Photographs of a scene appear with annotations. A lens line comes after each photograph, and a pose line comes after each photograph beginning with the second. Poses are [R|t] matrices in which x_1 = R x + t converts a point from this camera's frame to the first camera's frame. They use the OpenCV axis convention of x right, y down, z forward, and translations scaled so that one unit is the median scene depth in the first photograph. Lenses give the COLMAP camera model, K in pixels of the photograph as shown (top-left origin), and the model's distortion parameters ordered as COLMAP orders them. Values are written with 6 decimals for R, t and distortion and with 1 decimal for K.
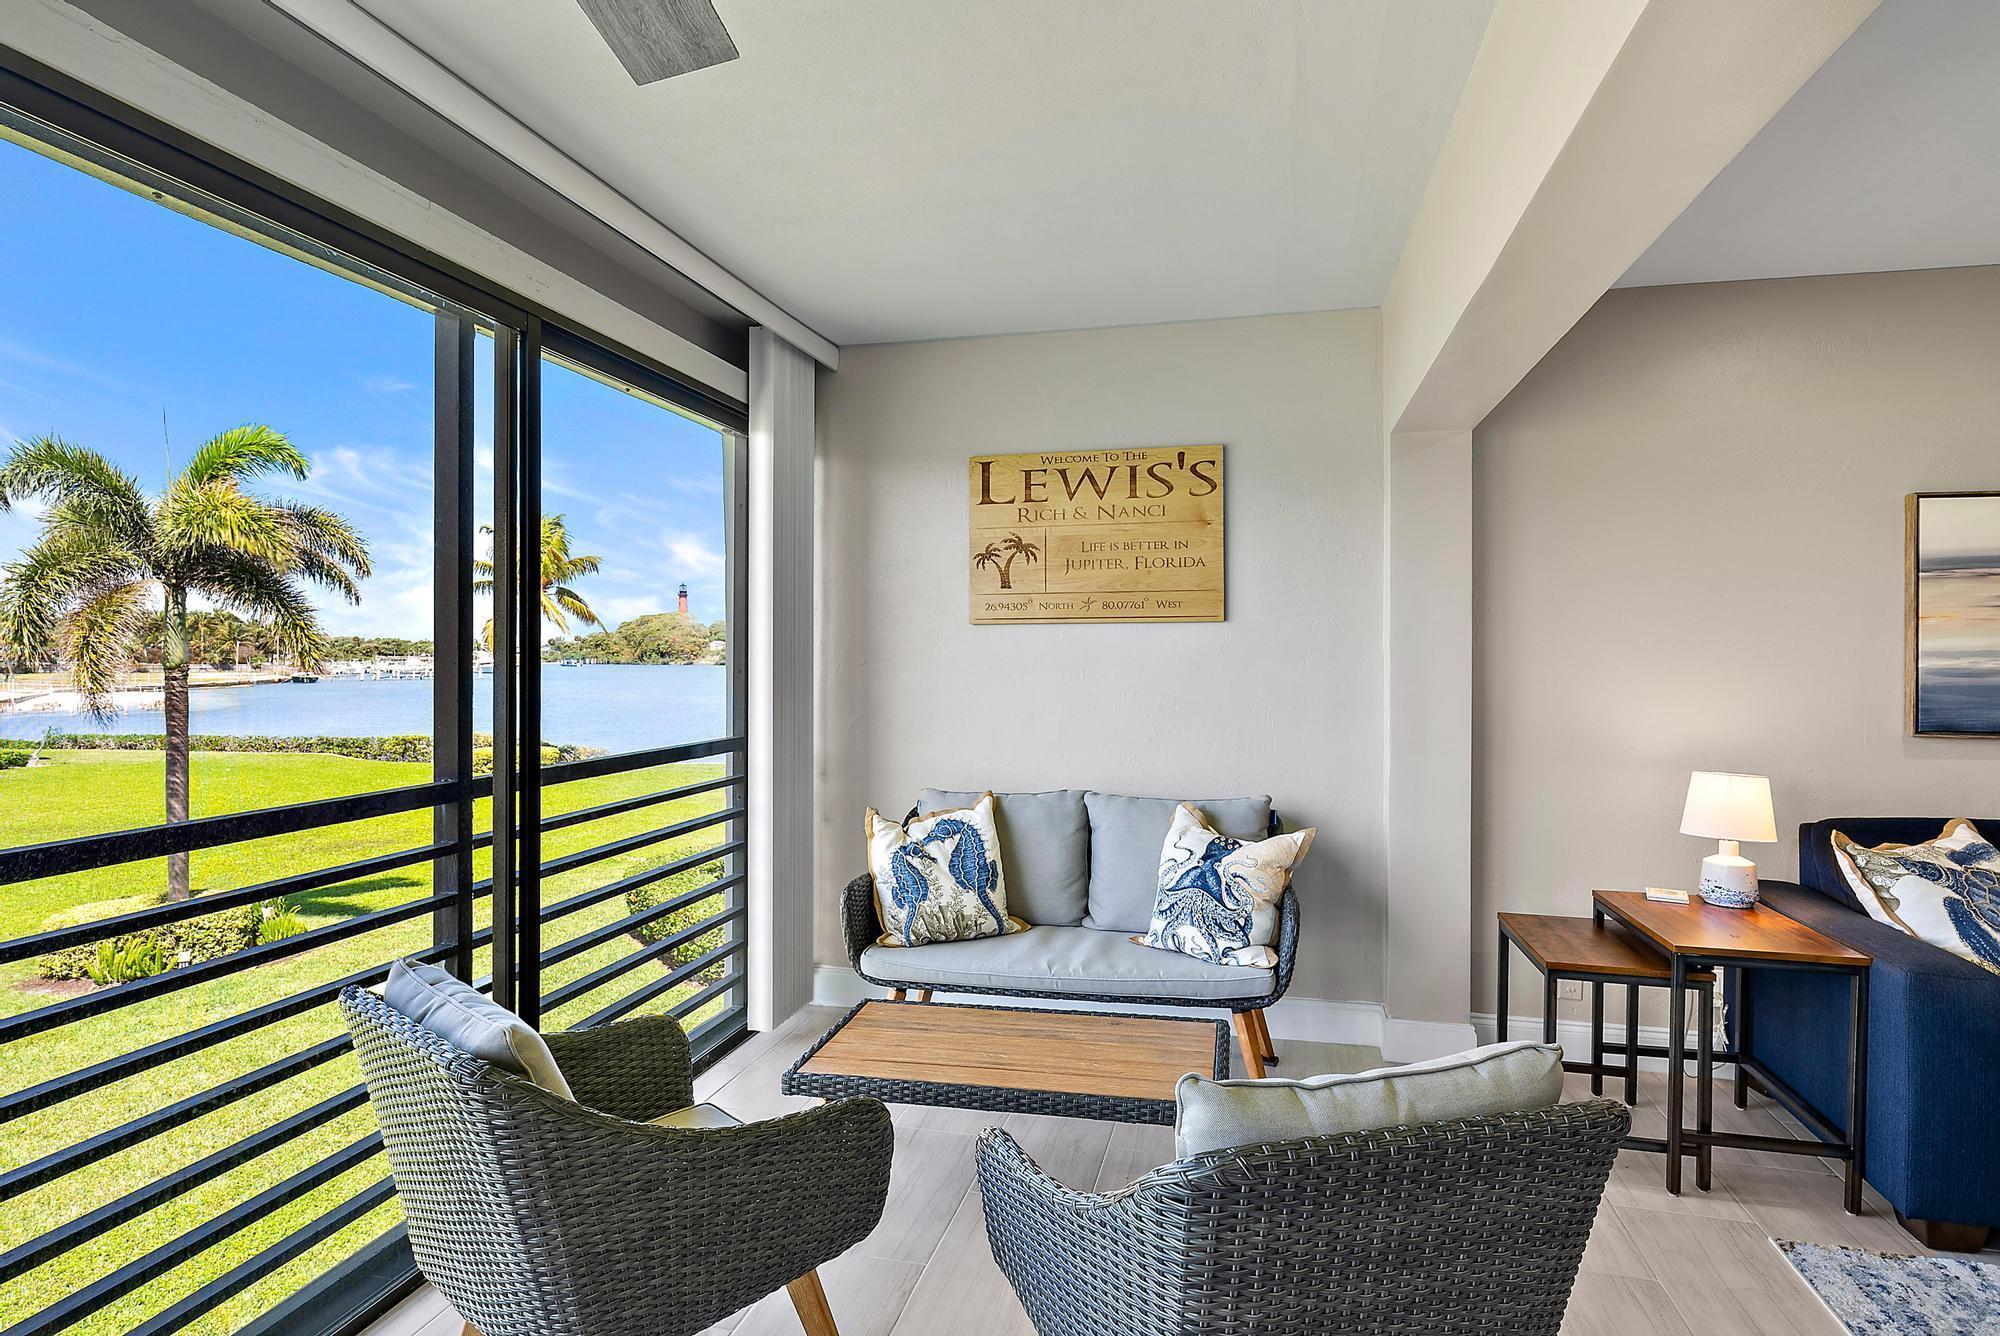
lens RADIAL K [[1032.6, 0, 1004.1], [0, 1032.6, 658.4], [0, 0, 1]] dist [0.002088, 0.000326]
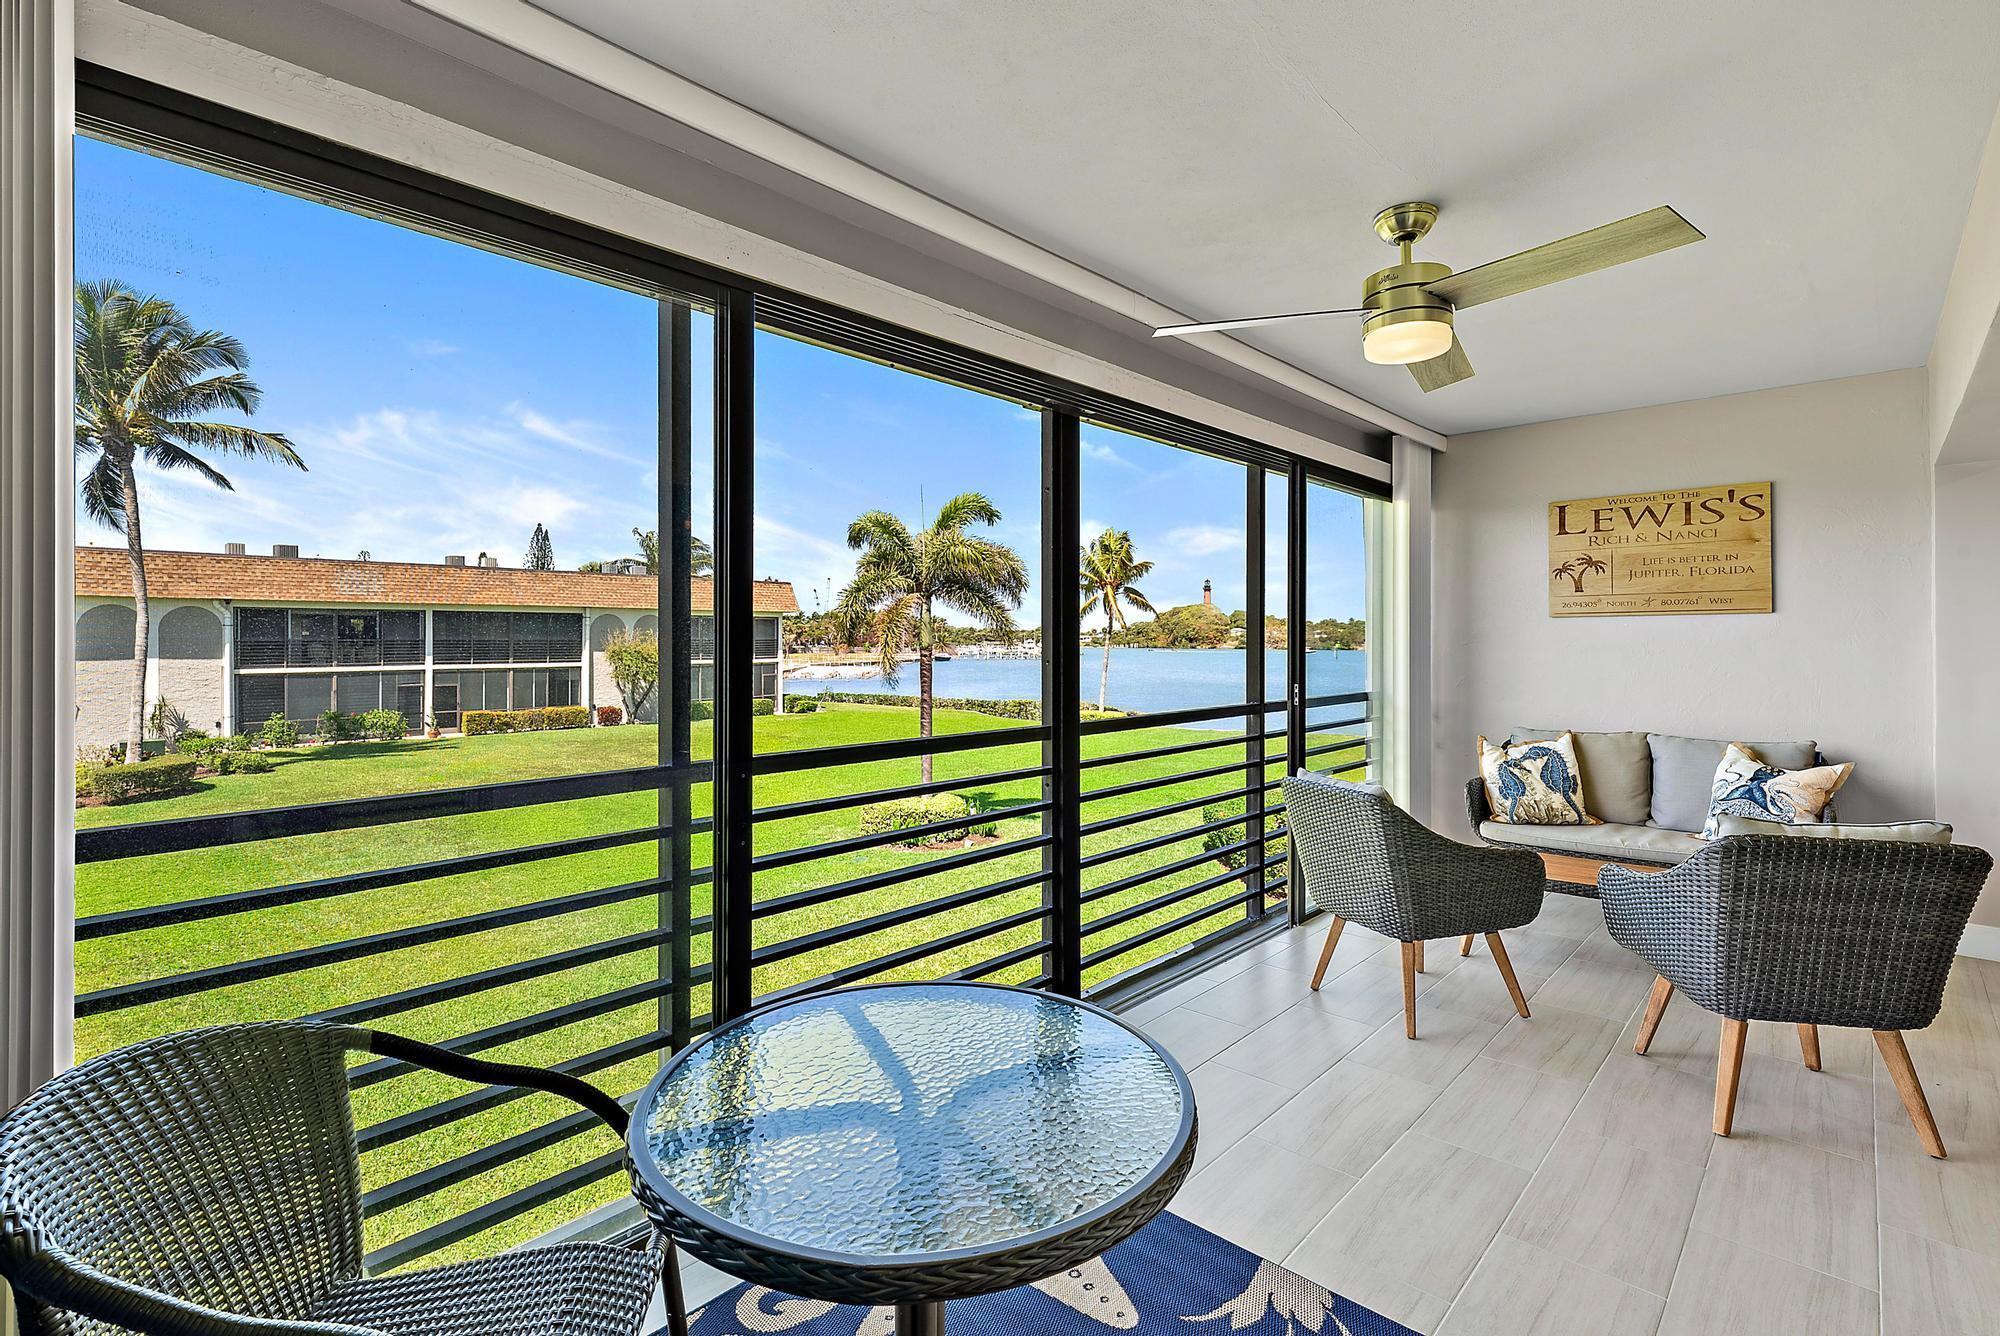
lens RADIAL K [[910.2, 0, 1000.3], [0, 910.2, 637.9], [0, 0, 1]] dist [-0.000020, -0.000311]
pose [[0.867842, -0.004005, -0.496824, -0.071536], [0.001104, 0.999981, -0.006134, 0.003490], [0.496839, 0.004775, 0.867830, -0.531566]]
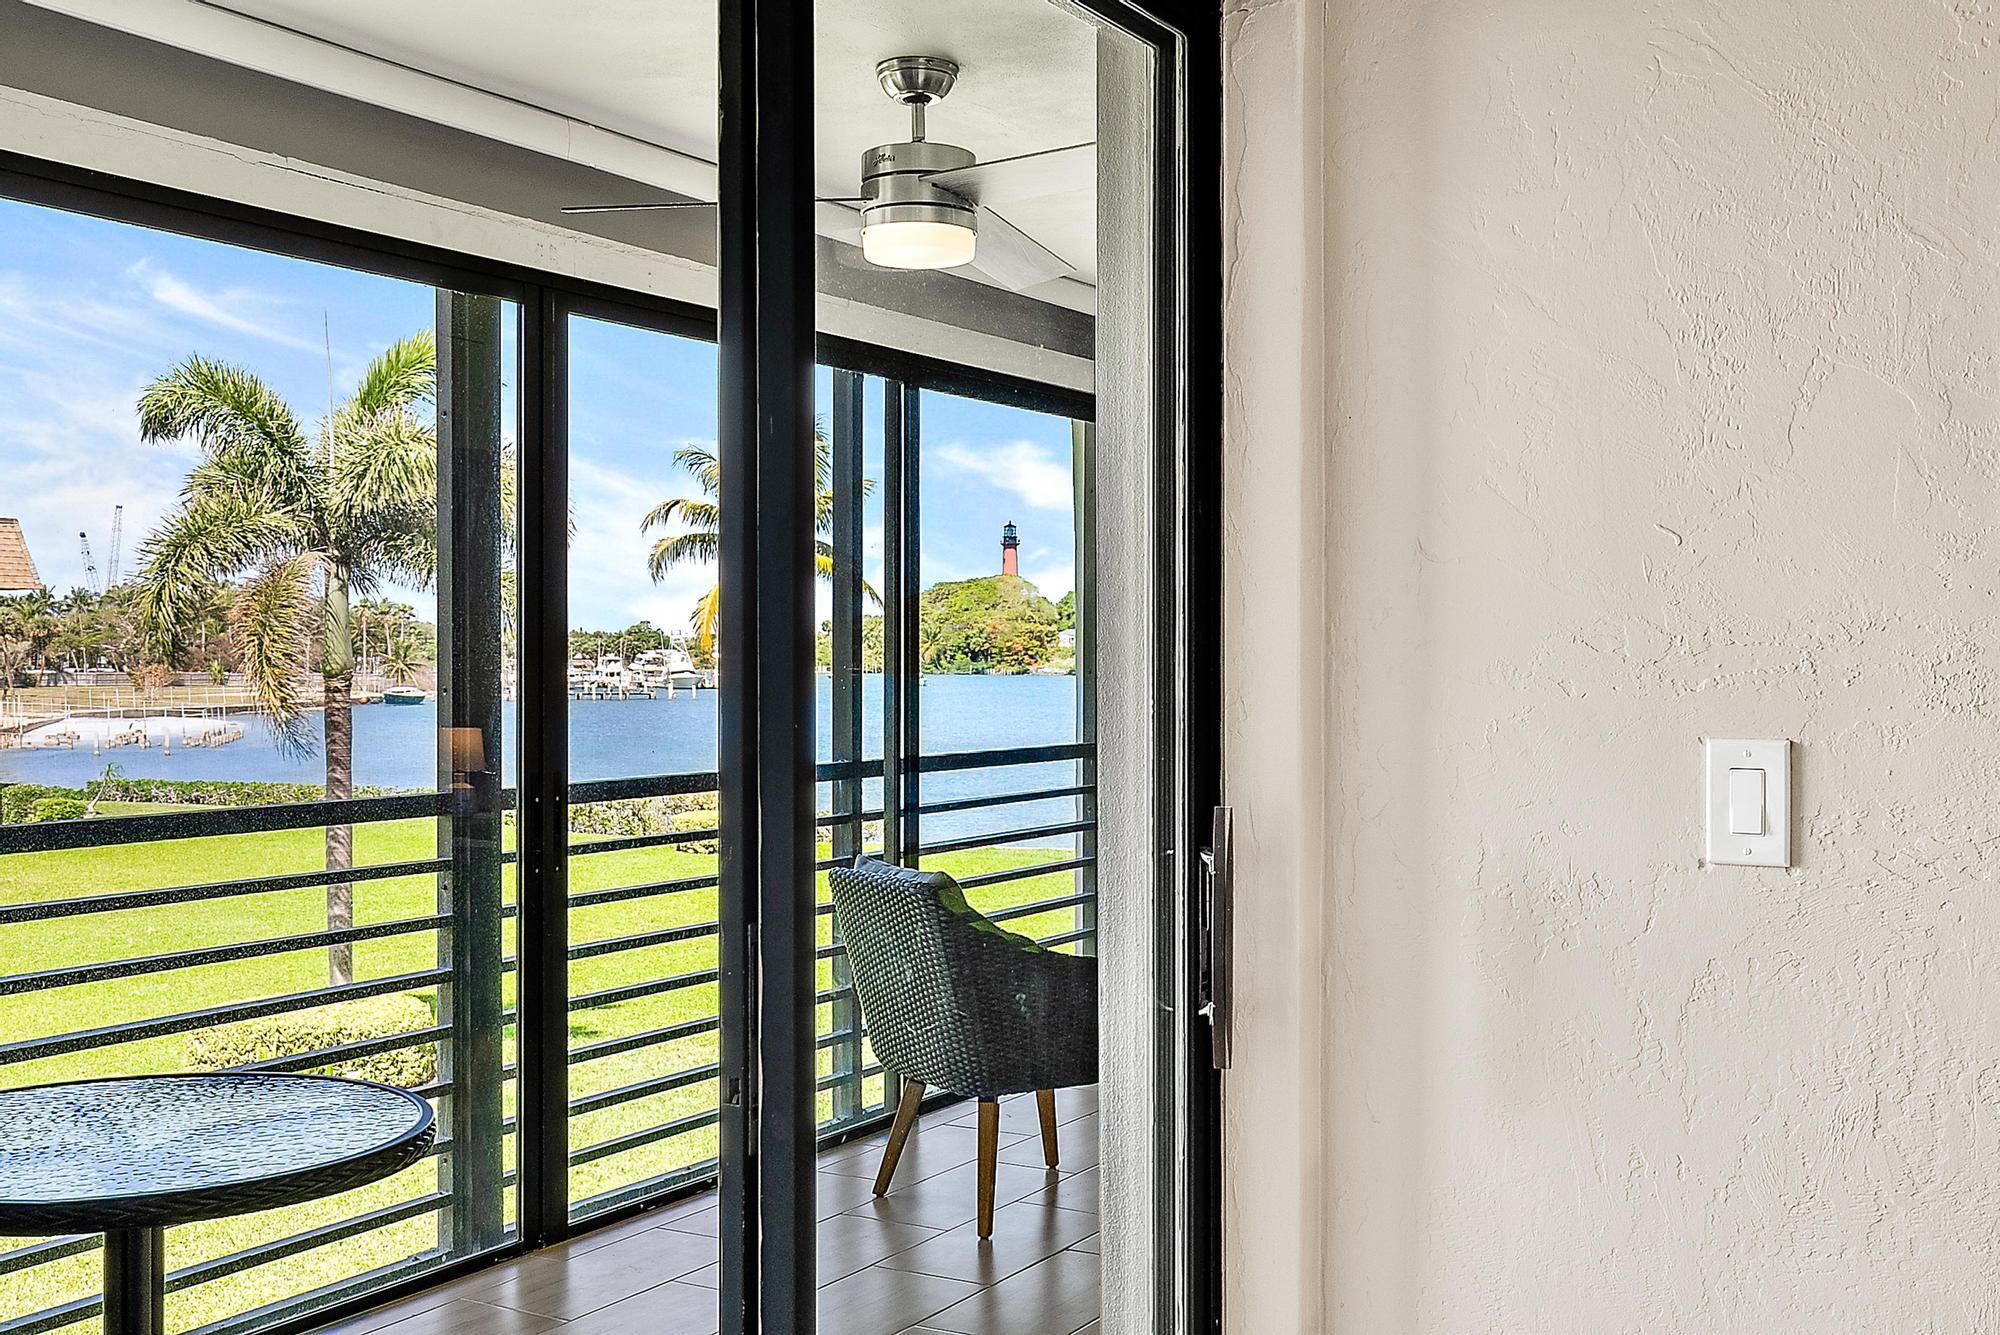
lens RADIAL K [[2074.0, 0, 1000.0], [0, 2074.0, 667.5], [0, 0, 1]] dist [0.012648, 0.008806]
pose [[0.953530, -0.000217, -0.301298, 0.245421], [0.000932, 0.999997, 0.002229, 0.004412], [0.301296, -0.002406, 0.953527, -0.859689]]
